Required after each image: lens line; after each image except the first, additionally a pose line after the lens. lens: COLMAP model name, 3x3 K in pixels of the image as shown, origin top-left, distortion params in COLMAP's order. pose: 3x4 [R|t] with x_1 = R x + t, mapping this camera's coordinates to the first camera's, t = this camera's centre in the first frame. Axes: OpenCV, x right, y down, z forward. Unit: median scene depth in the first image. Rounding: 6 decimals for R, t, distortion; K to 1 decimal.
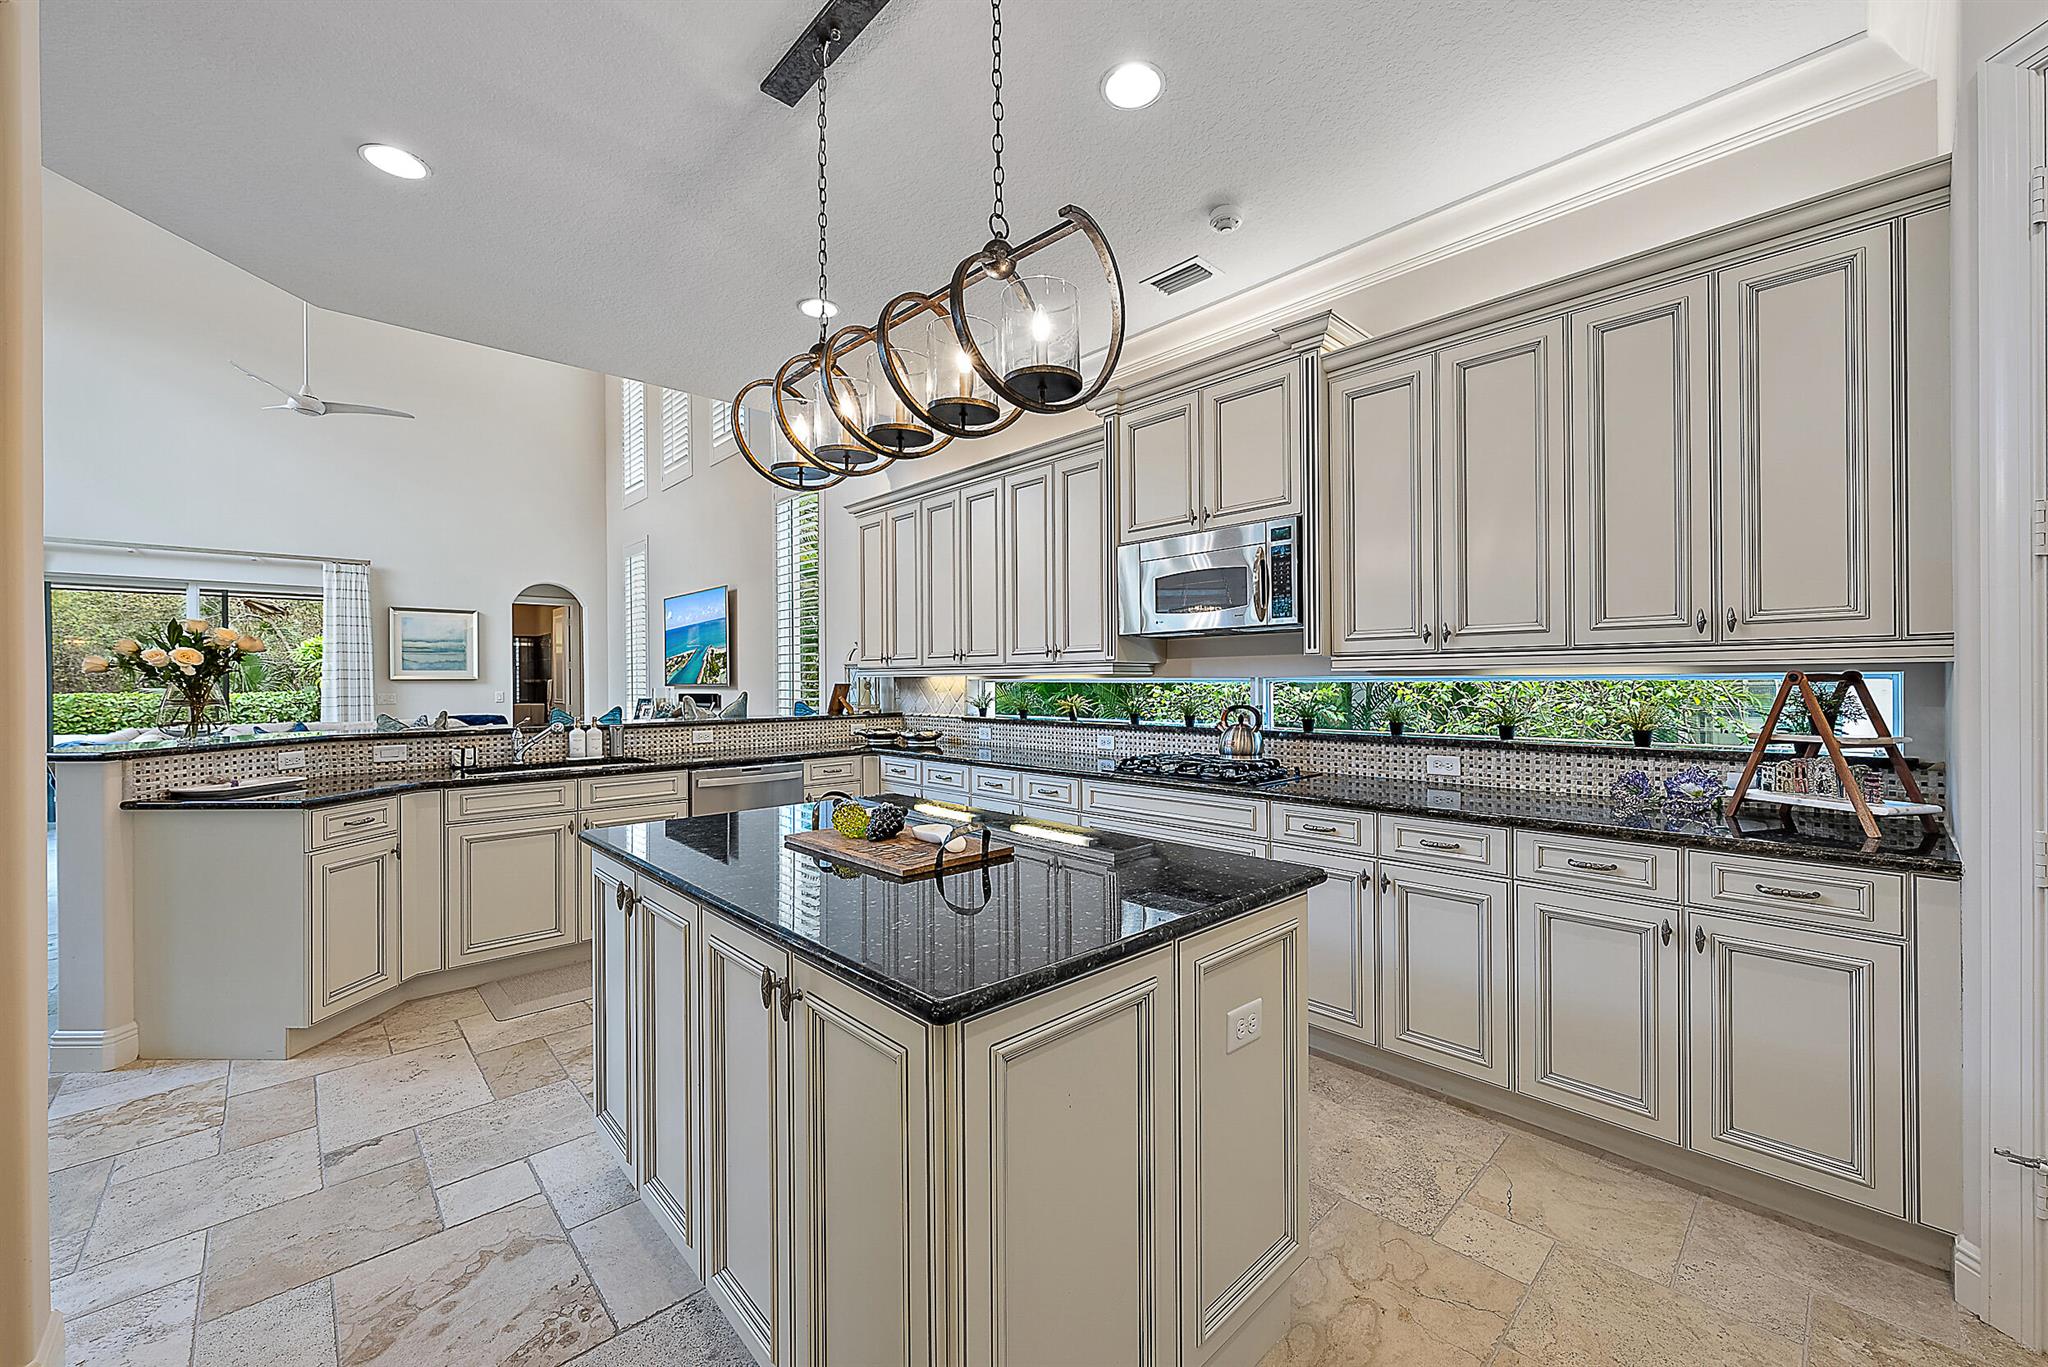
lens RADIAL K [[799.3, 0, 1035.9], [0, 799.3, 675.4], [0, 0, 1]] dist [-0.000174, -0.000692]
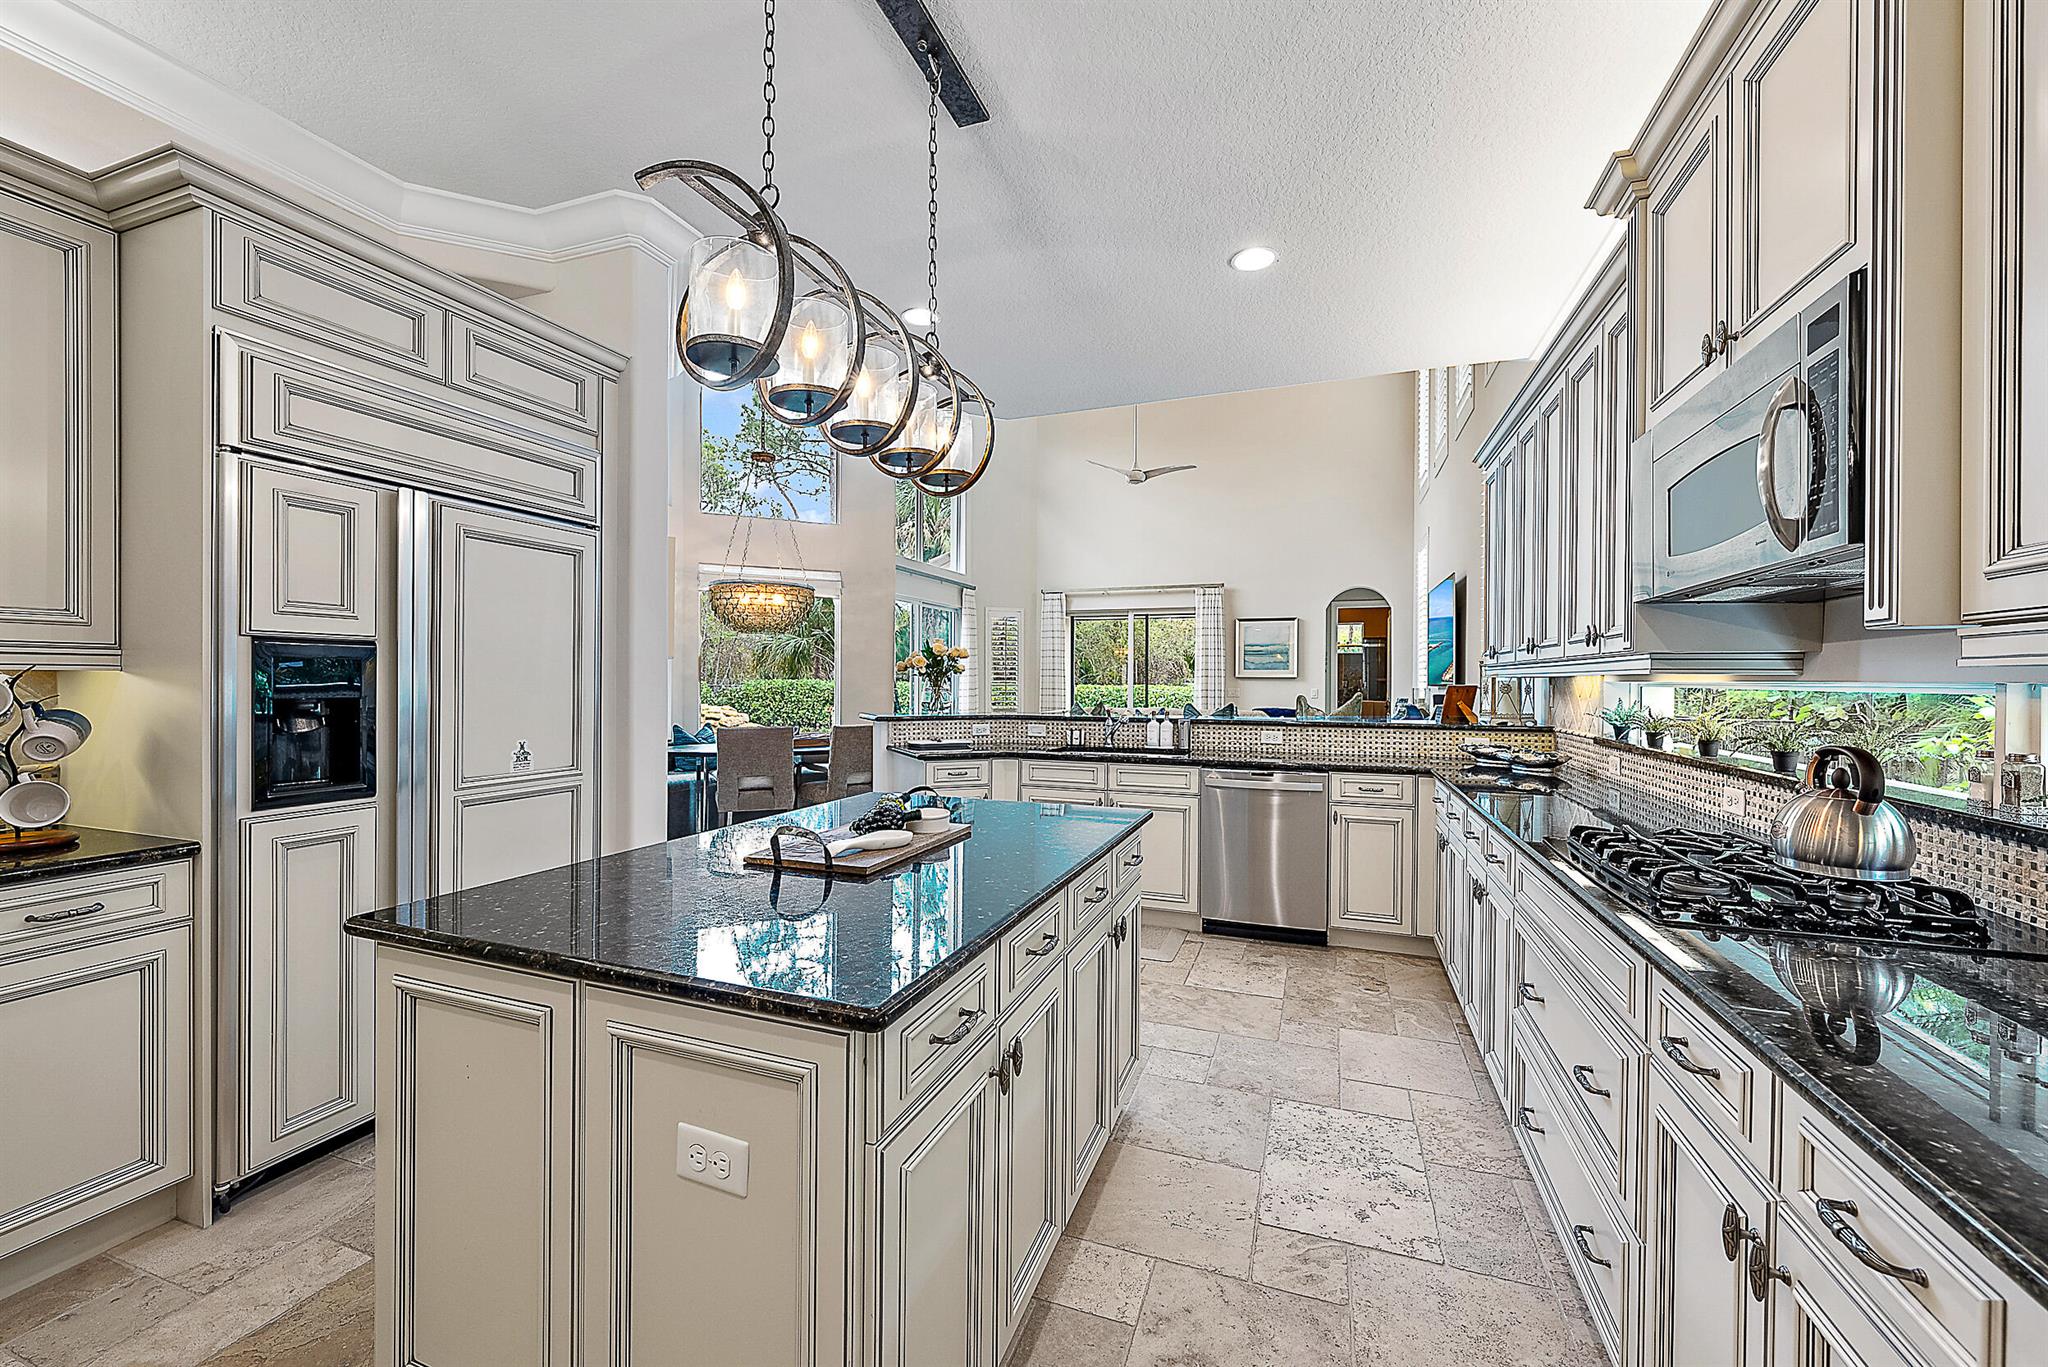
lens RADIAL K [[799.3, 0, 1025.1], [0, 799.3, 689.3], [0, 0, 1]] dist [-0.000174, -0.000692]
pose [[0.437404, 0.020412, -0.899034, 0.354357], [-0.003595, 0.999774, 0.020951, -0.001268], [0.899258, -0.005932, 0.437378, 0.323512]]
